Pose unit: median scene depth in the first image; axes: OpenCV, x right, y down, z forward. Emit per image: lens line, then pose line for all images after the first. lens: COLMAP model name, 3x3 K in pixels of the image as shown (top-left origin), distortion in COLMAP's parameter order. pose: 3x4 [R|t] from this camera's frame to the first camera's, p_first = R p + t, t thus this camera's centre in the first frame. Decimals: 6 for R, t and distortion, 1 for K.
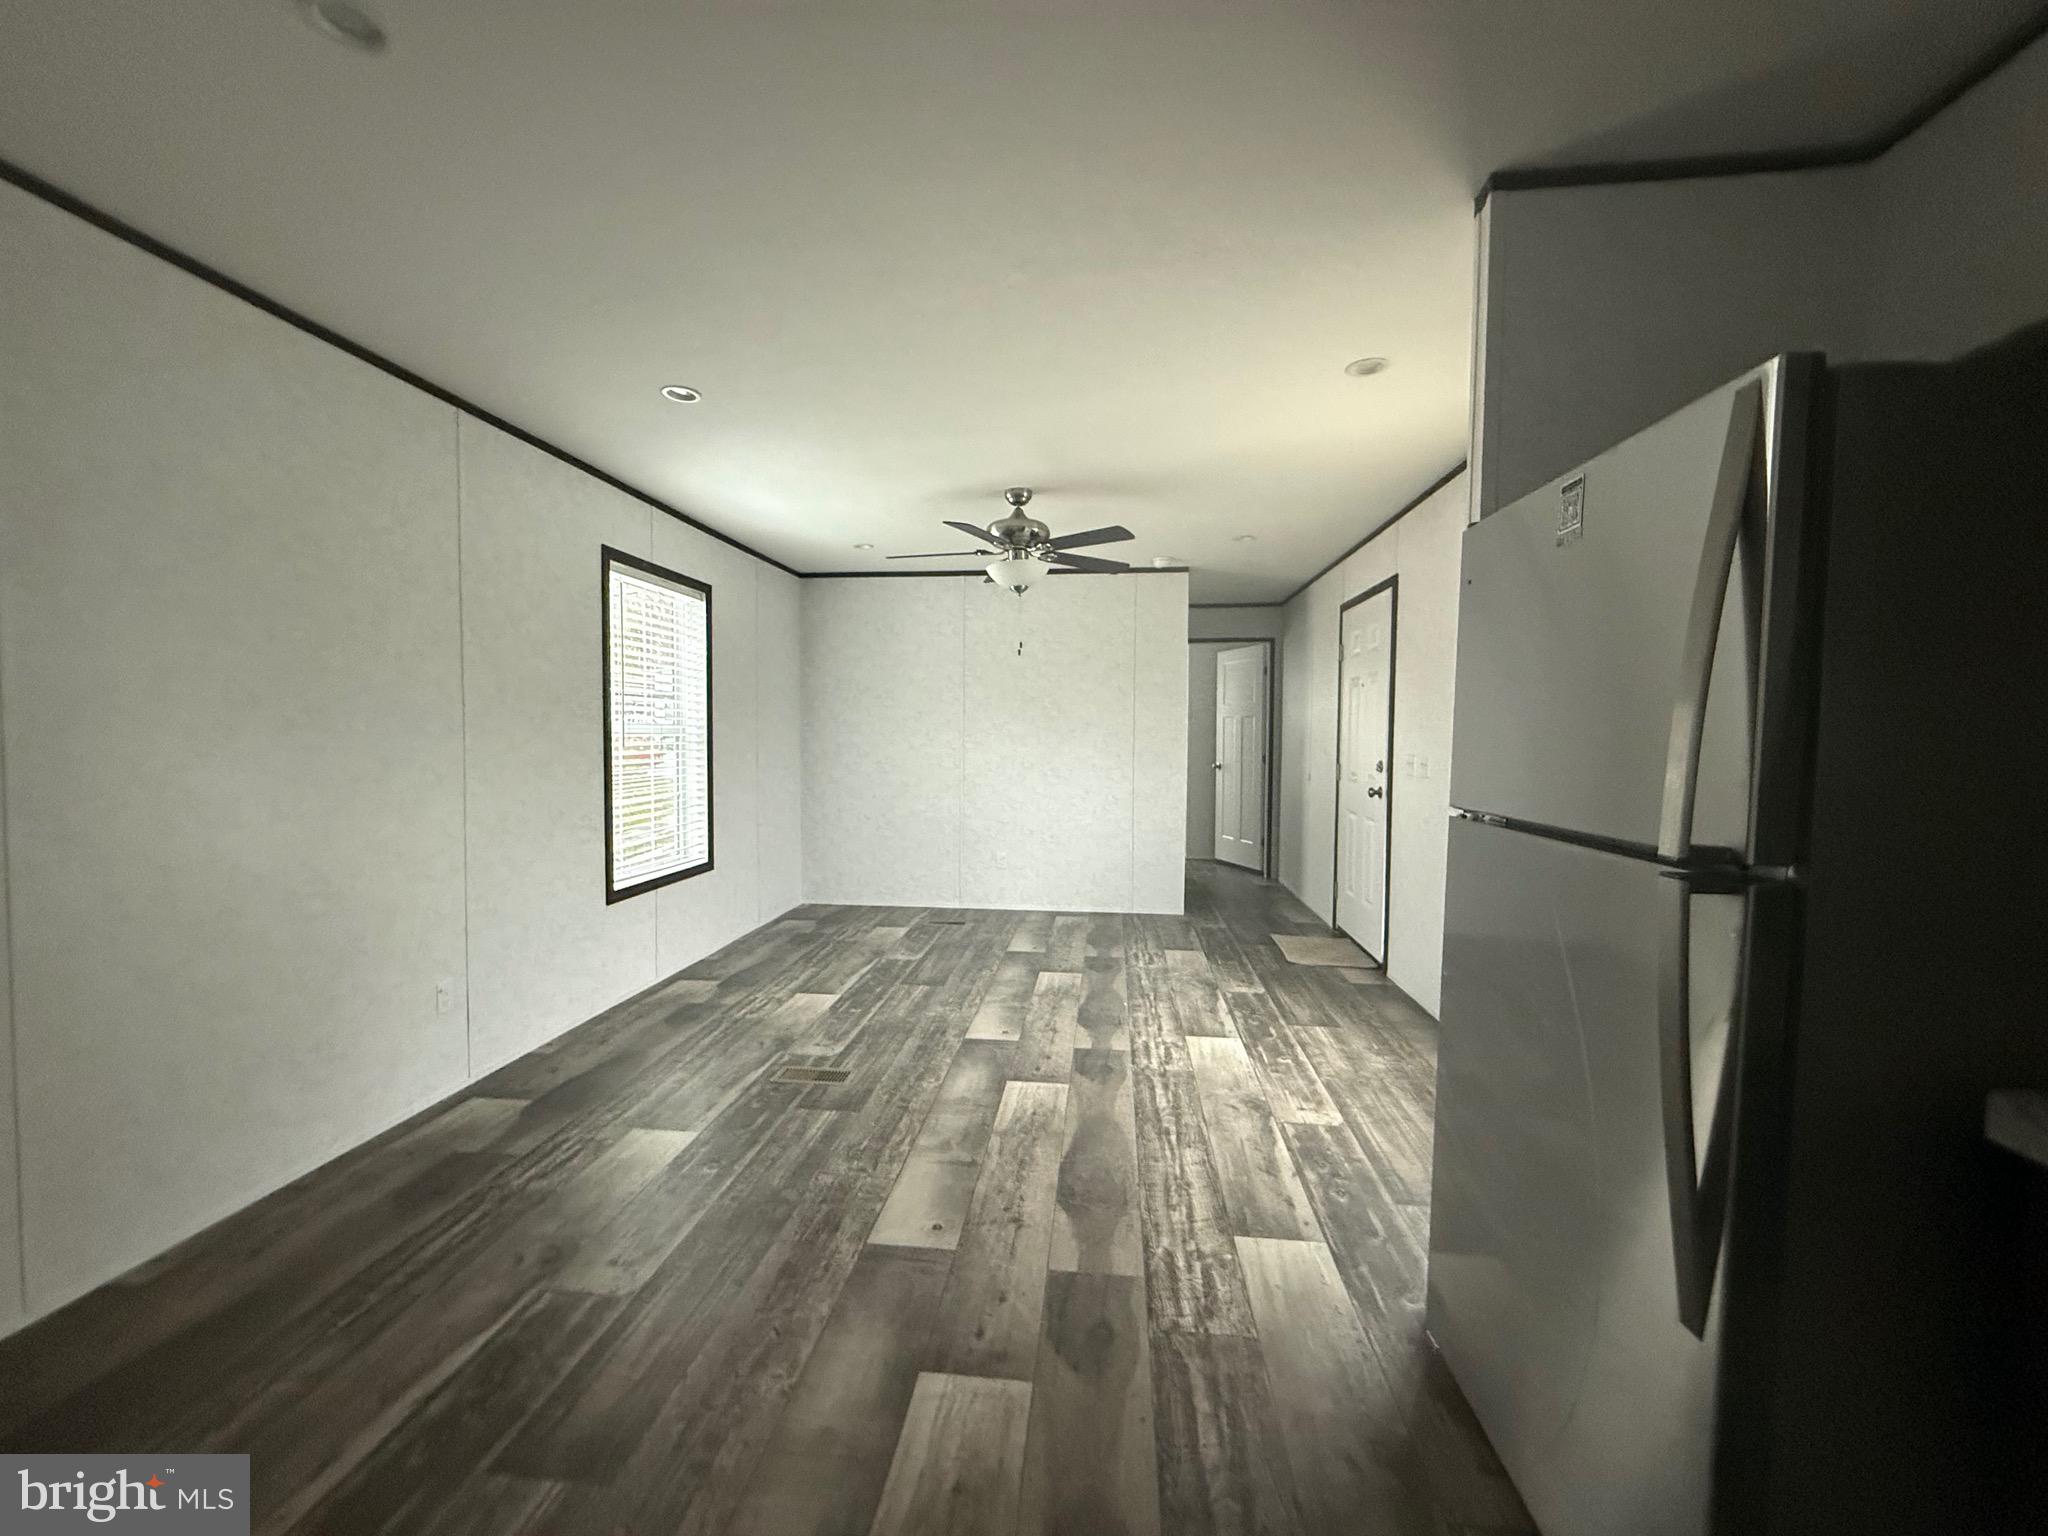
lens RADIAL K [[815.2, 0, 1019.3], [0, 815.2, 768.1], [0, 0, 1]] dist [-0.000985, 0.000210]
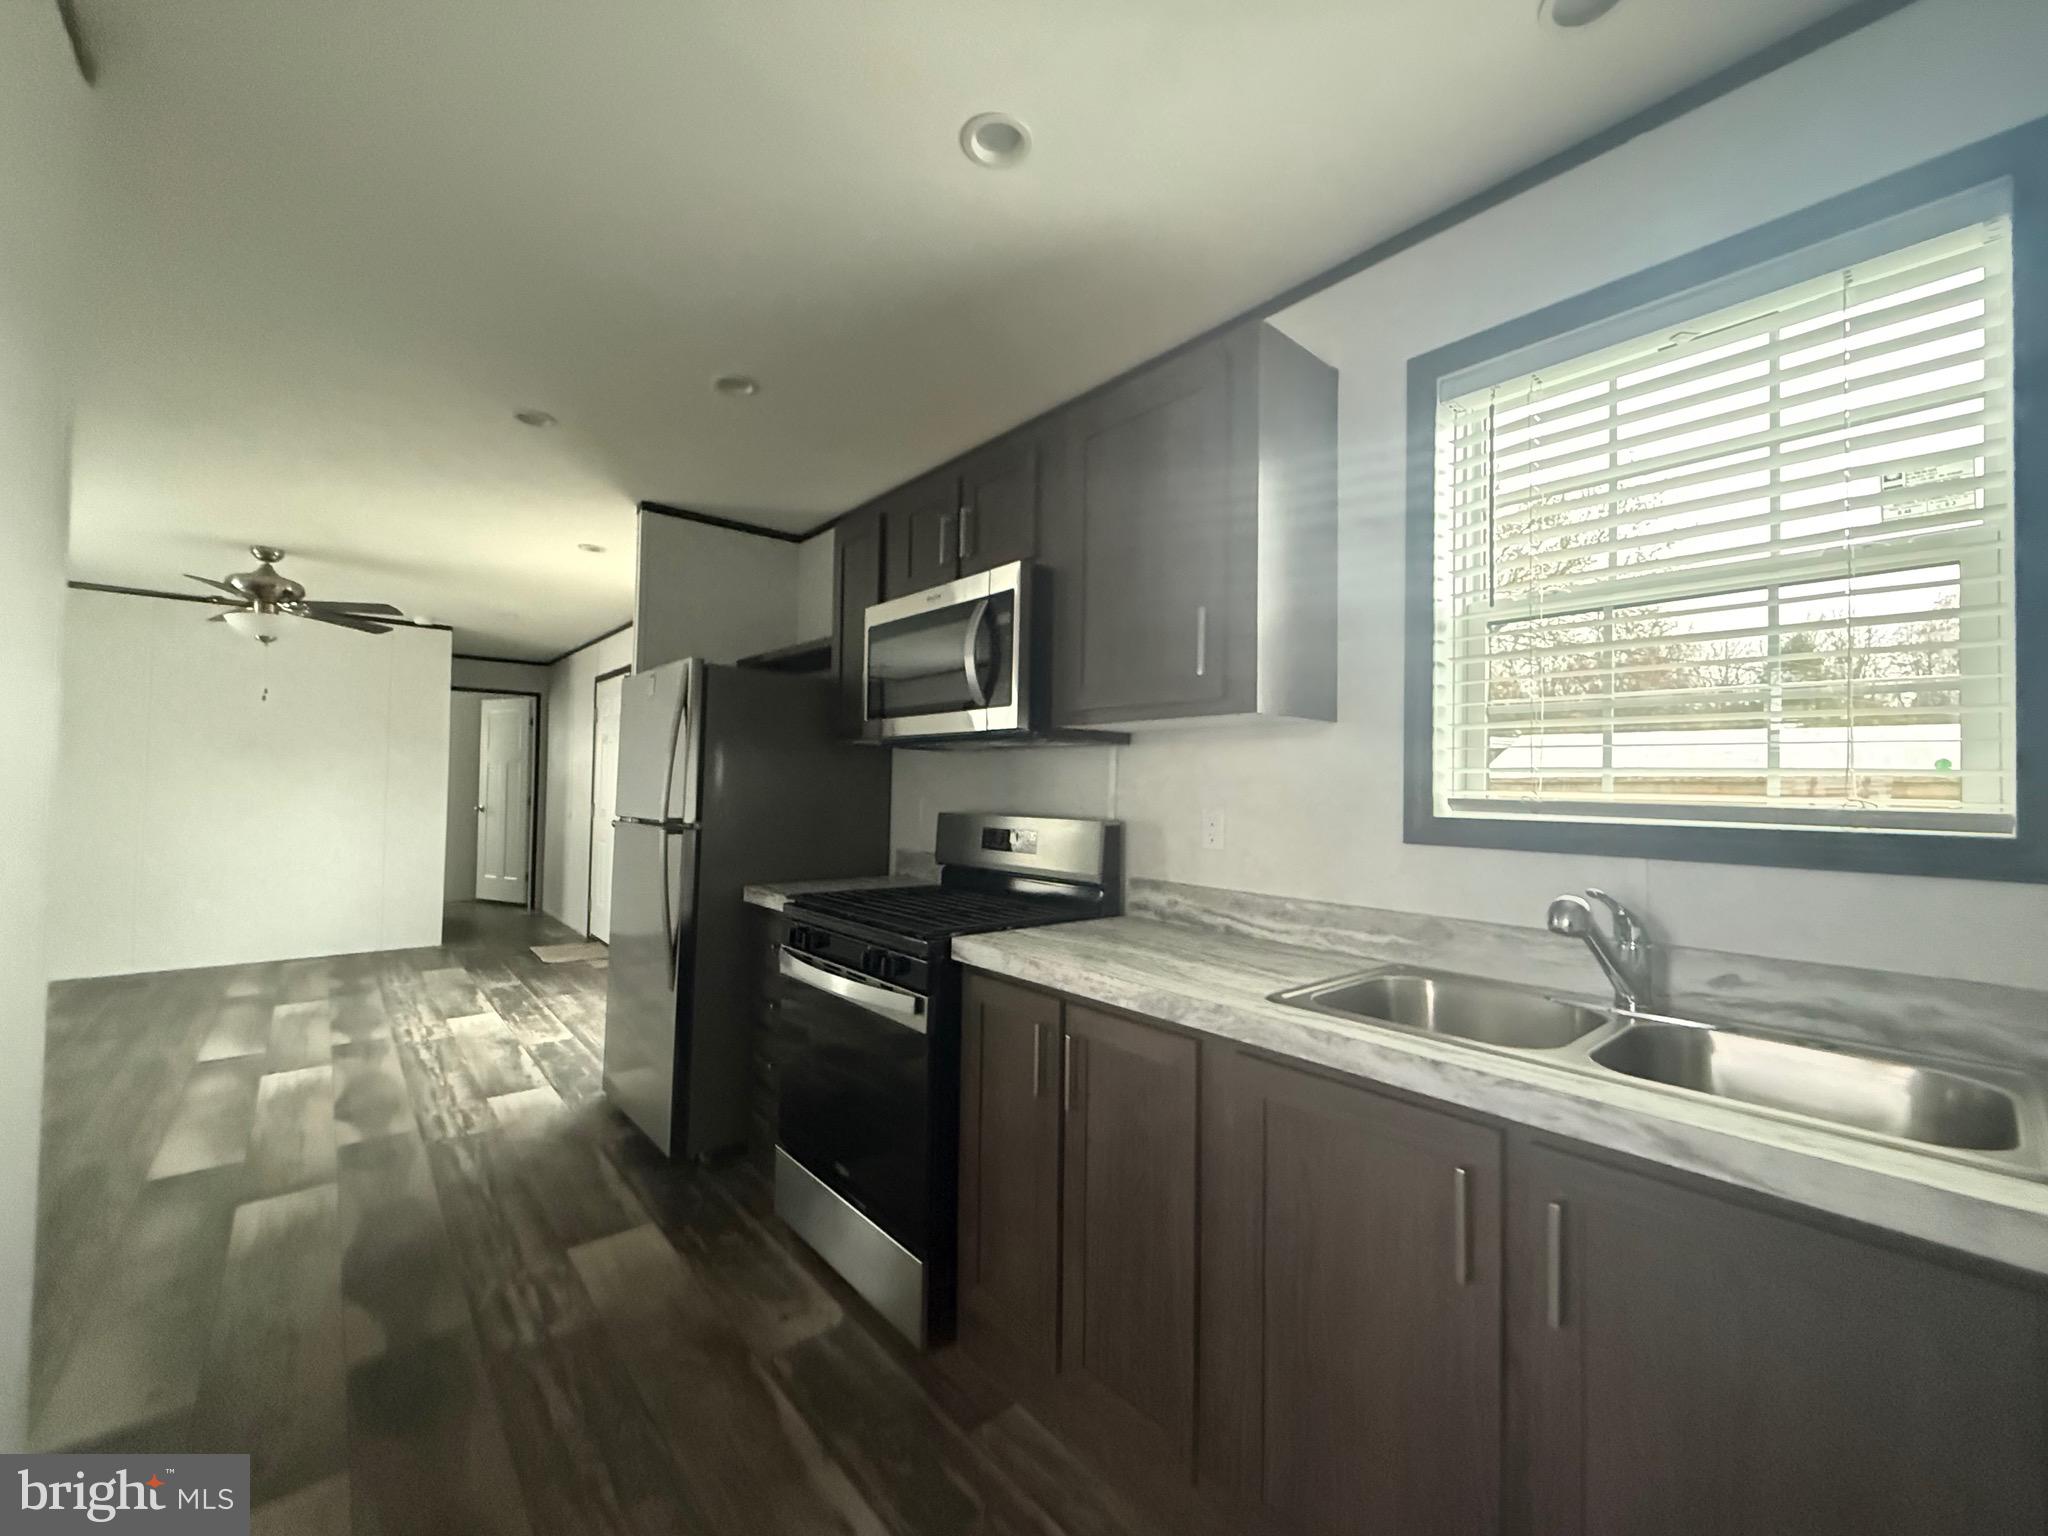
lens RADIAL K [[815.2, 0, 1020.0], [0, 815.2, 766.9], [0, 0, 1]] dist [-0.000985, 0.000210]
pose [[0.680399, 0.024254, 0.732441, -0.123361], [0.018299, 0.998578, -0.050065, 0.022346], [-0.732614, 0.047467, 0.678988, -0.517986]]
